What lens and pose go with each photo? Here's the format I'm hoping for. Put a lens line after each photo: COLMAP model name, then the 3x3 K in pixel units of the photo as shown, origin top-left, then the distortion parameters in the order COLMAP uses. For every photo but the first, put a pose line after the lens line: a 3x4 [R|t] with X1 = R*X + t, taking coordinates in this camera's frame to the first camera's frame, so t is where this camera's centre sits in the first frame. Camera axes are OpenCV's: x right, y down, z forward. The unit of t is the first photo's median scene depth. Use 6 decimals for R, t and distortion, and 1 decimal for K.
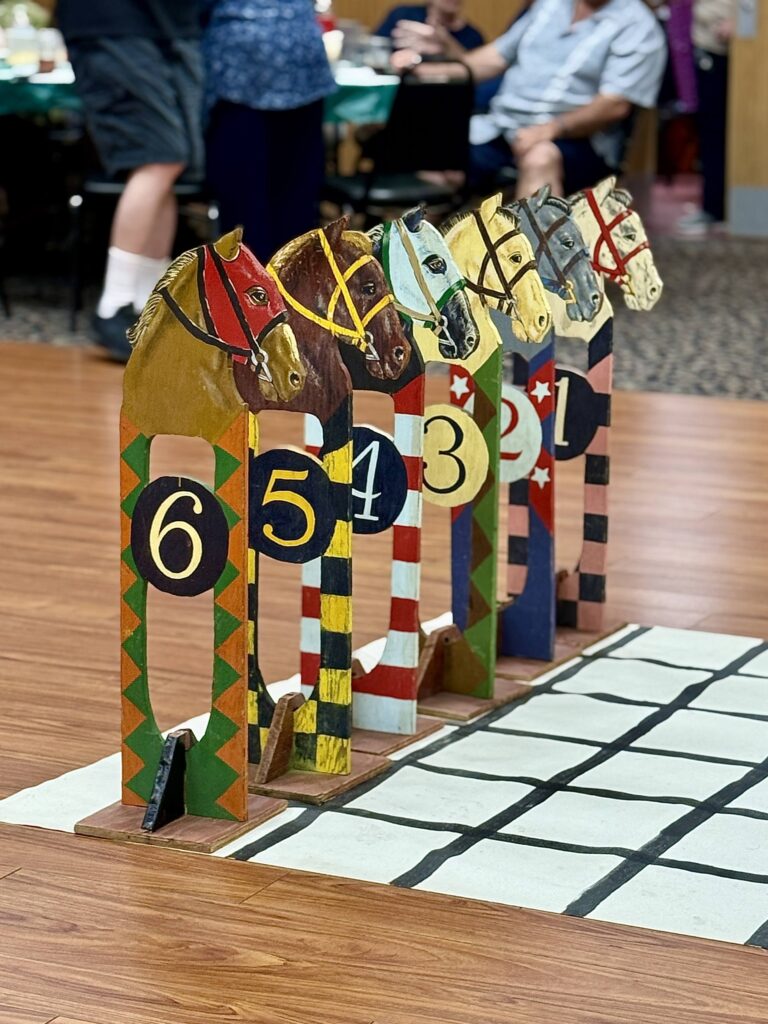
lens RADIAL K [[2827.2, 0, 383.8], [0, 2827.2, 510.0], [0, 0, 1]] dist [-0.868983, 0.000000]
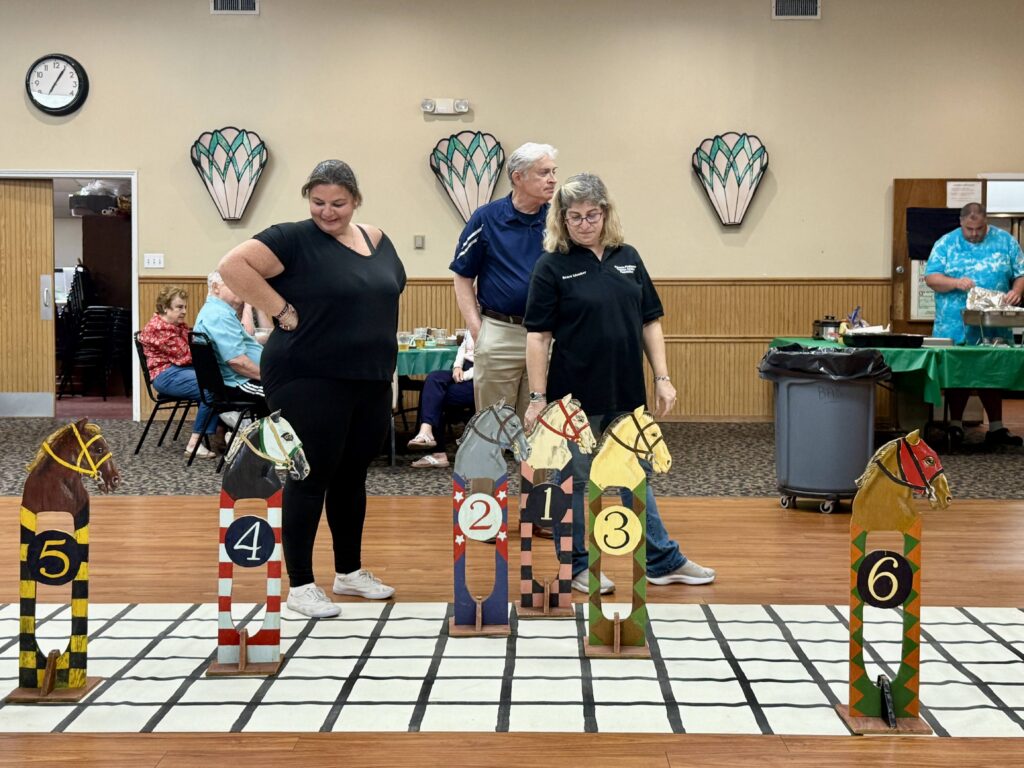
lens RADIAL K [[1196.4, 0, 516.3], [0, 1196.4, 374.6], [0, 0, 1]] dist [0.057969, 0.000000]
pose [[0.904033, -0.029984, 0.426411, -0.364207], [0.084031, 0.990538, -0.108503, -0.034996], [-0.419123, 0.133922, 0.897998, 0.154852]]
